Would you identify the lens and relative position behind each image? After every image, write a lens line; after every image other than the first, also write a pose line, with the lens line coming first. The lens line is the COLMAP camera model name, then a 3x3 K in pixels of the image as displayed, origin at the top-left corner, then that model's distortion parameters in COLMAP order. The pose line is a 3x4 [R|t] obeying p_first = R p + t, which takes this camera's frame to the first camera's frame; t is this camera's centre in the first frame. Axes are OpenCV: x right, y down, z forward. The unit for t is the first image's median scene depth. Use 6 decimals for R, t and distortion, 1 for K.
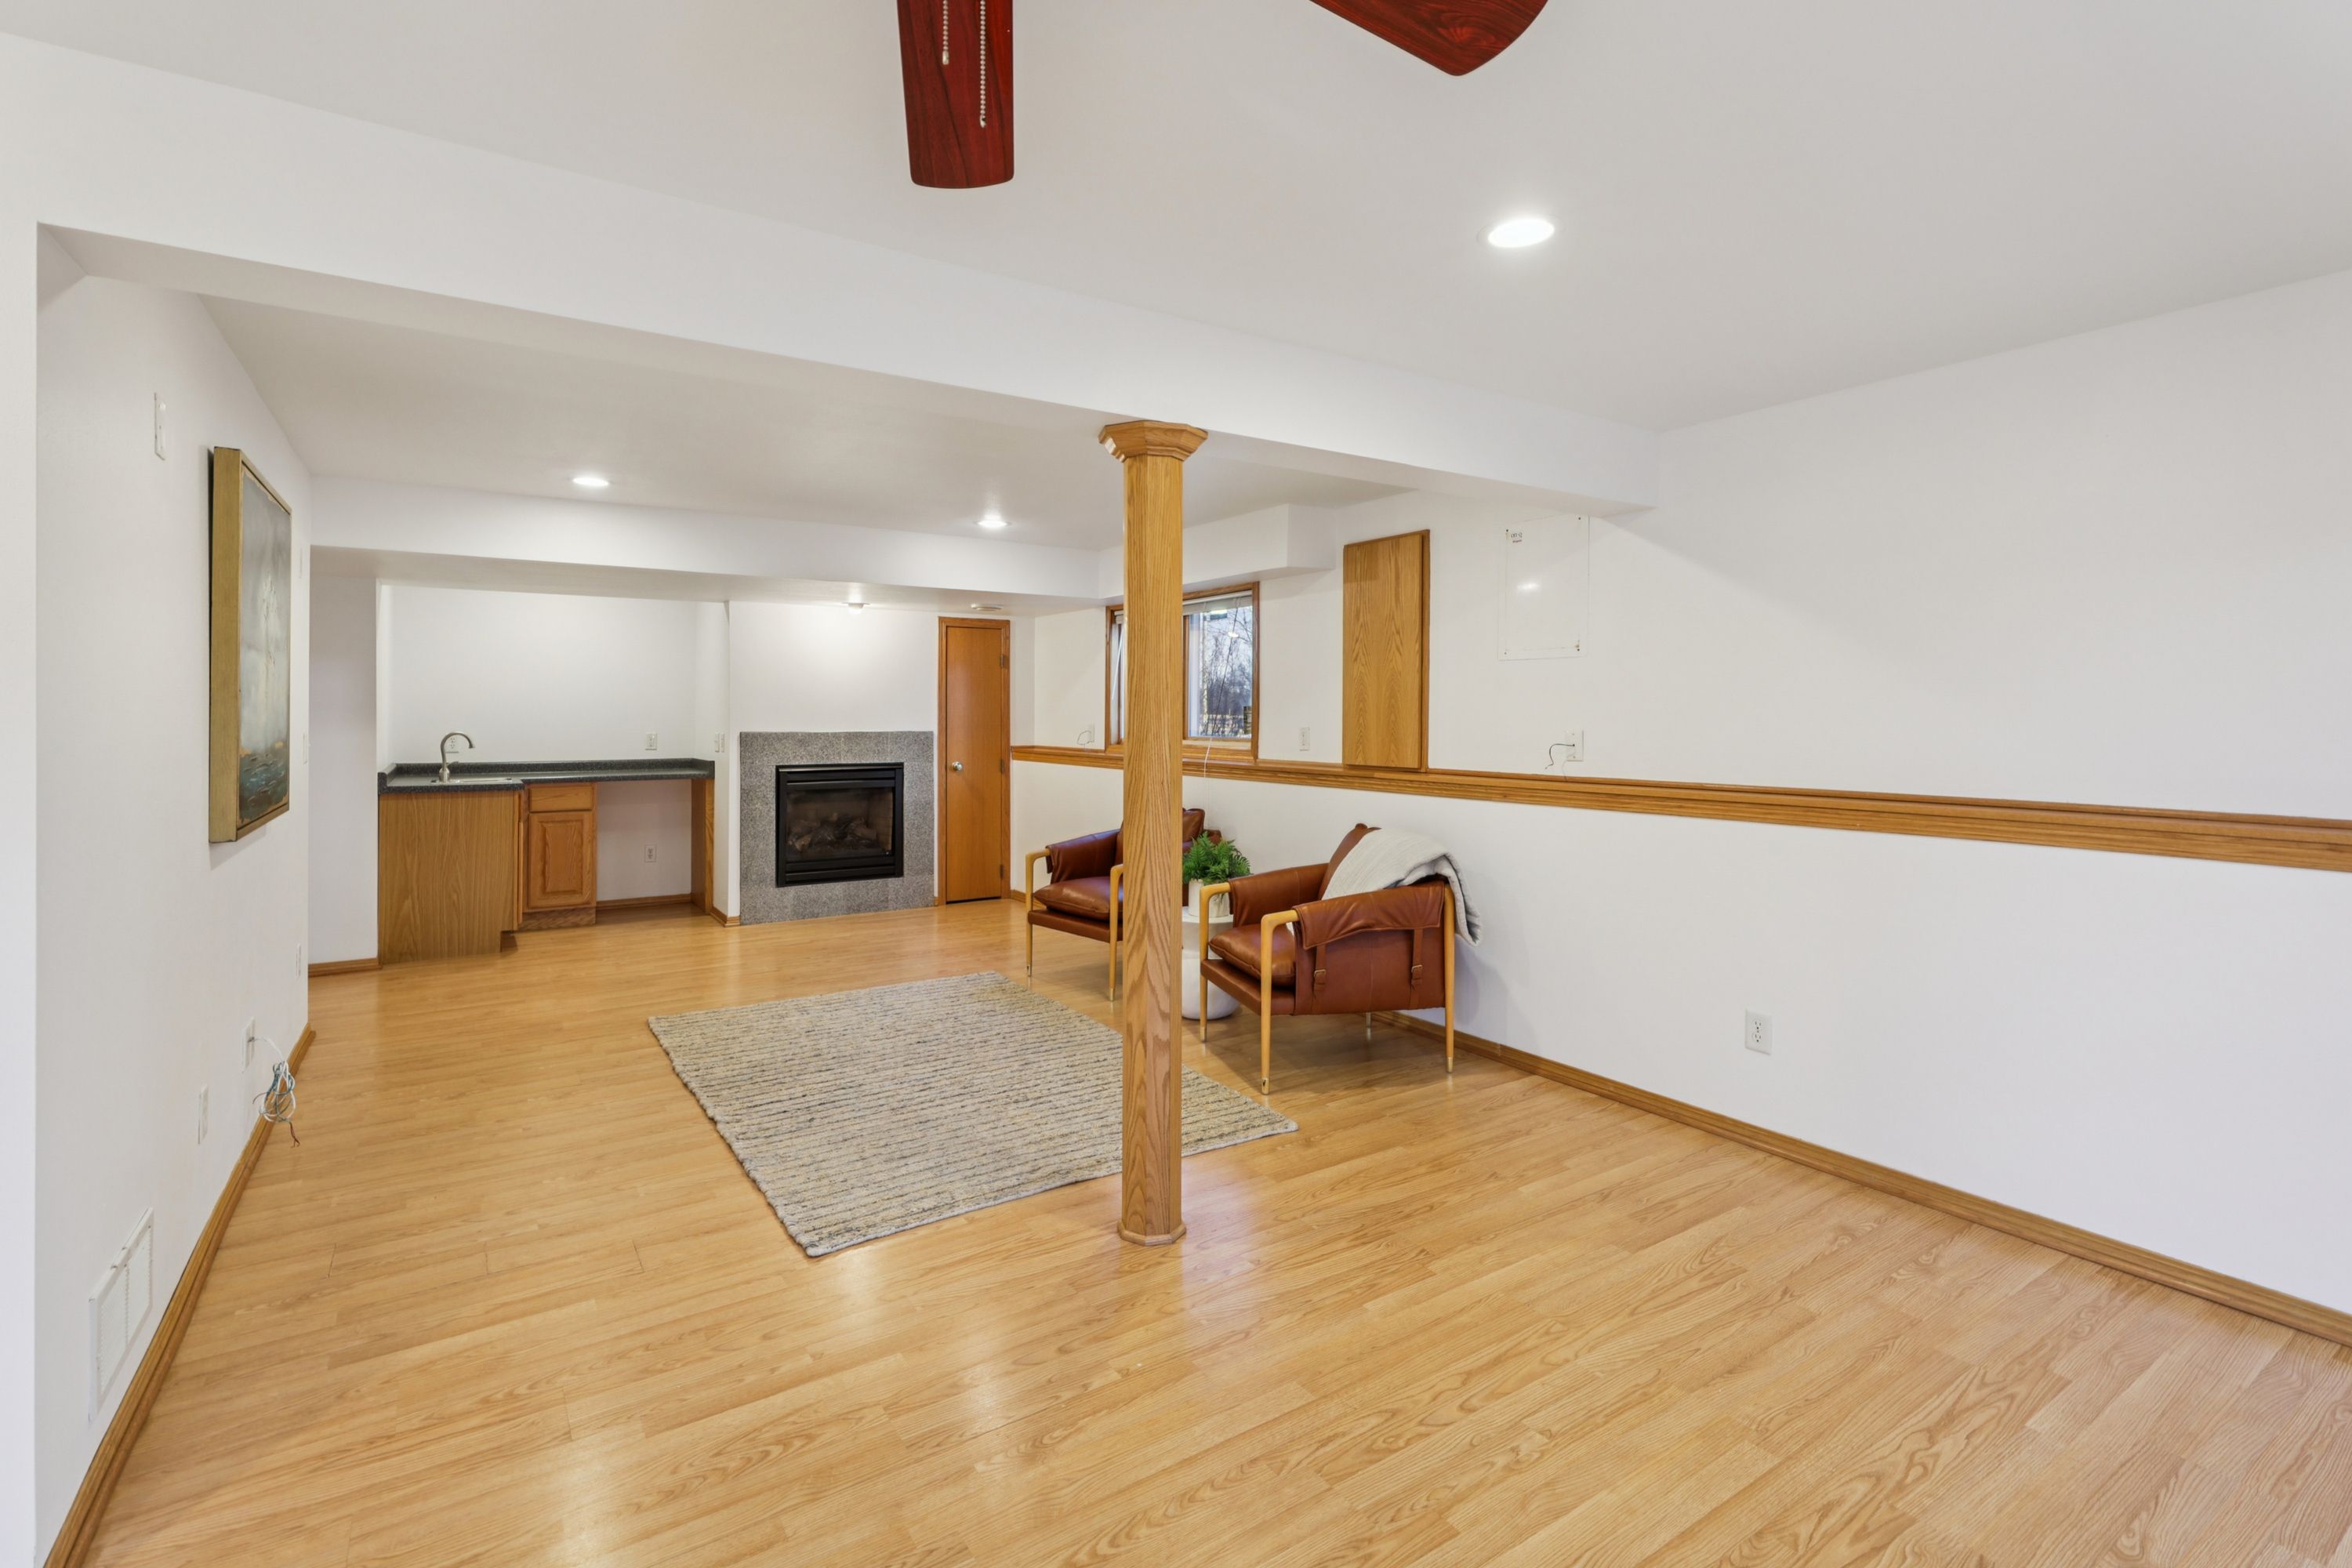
lens RADIAL K [[1081.6, 0, 1177.3], [0, 1081.6, 726.2], [0, 0, 1]] dist [0.004939, 0.000051]
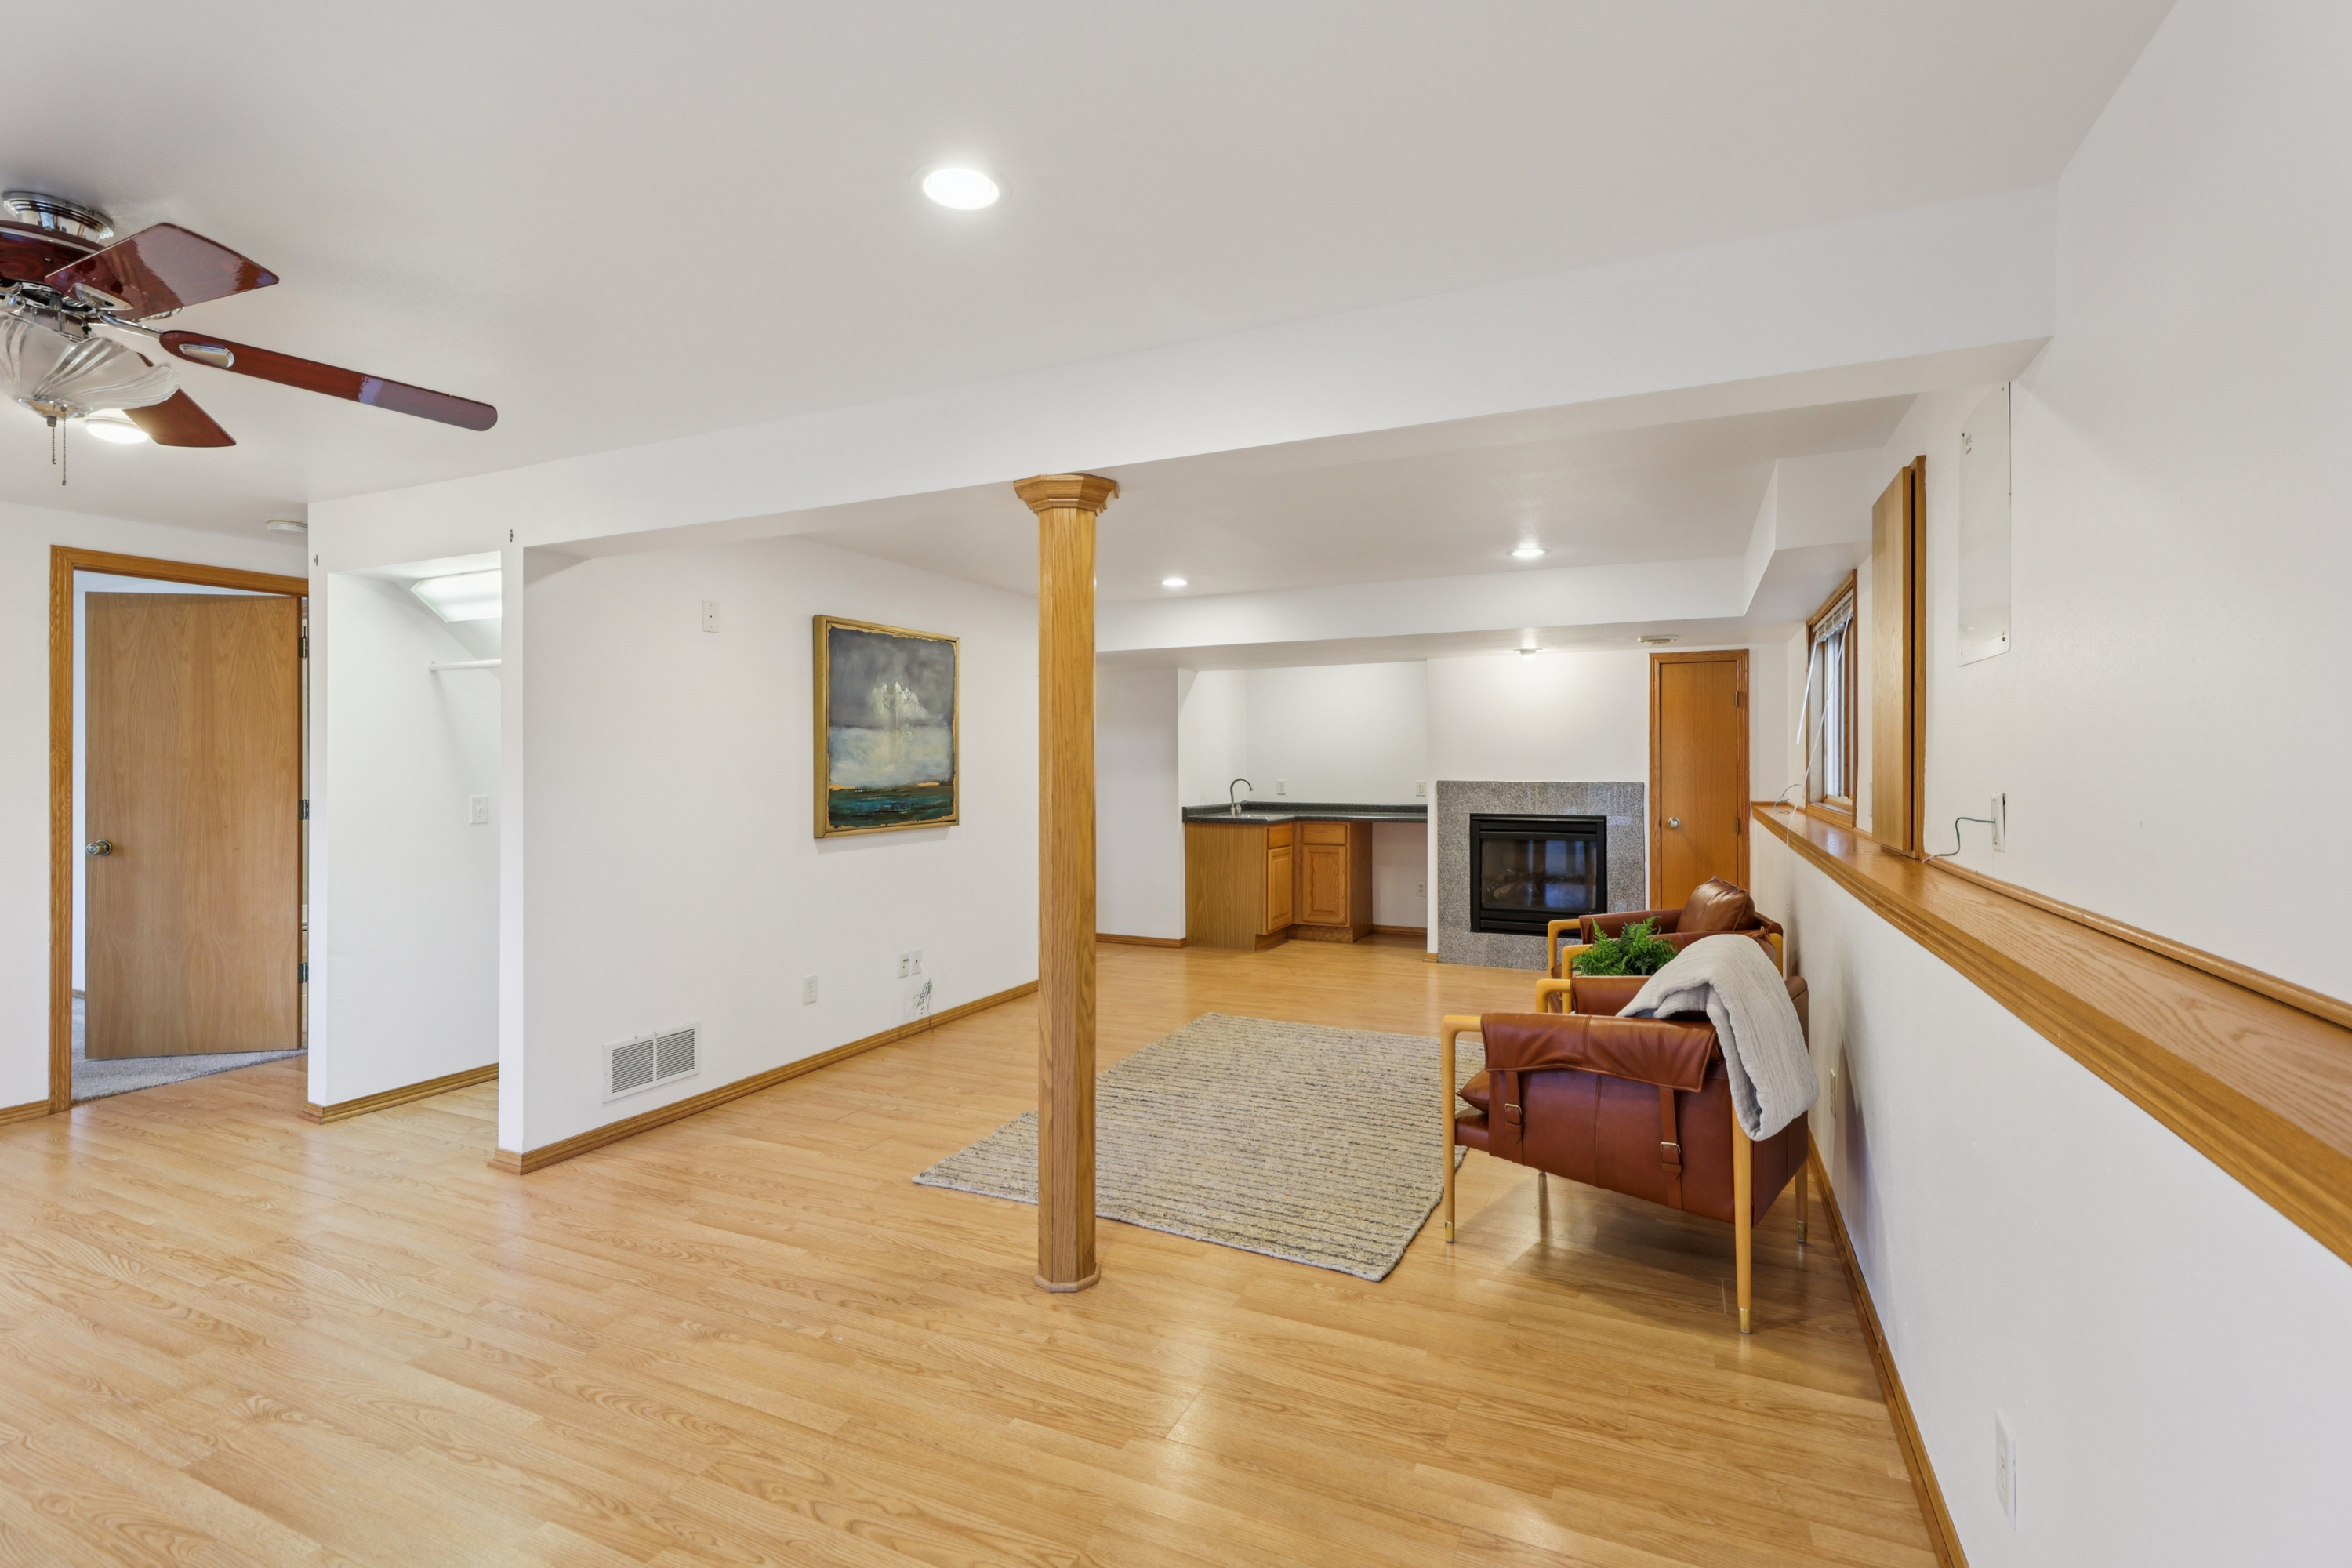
lens RADIAL K [[1074.8, 0, 1184.7], [0, 1074.8, 762.6], [0, 0, 1]] dist [0.005947, -0.000111]
pose [[0.523921, -0.003011, -0.851761, 0.563808], [-0.007007, 0.999945, -0.007845, -0.003421], [0.851738, 0.010078, 0.523871, 0.359127]]
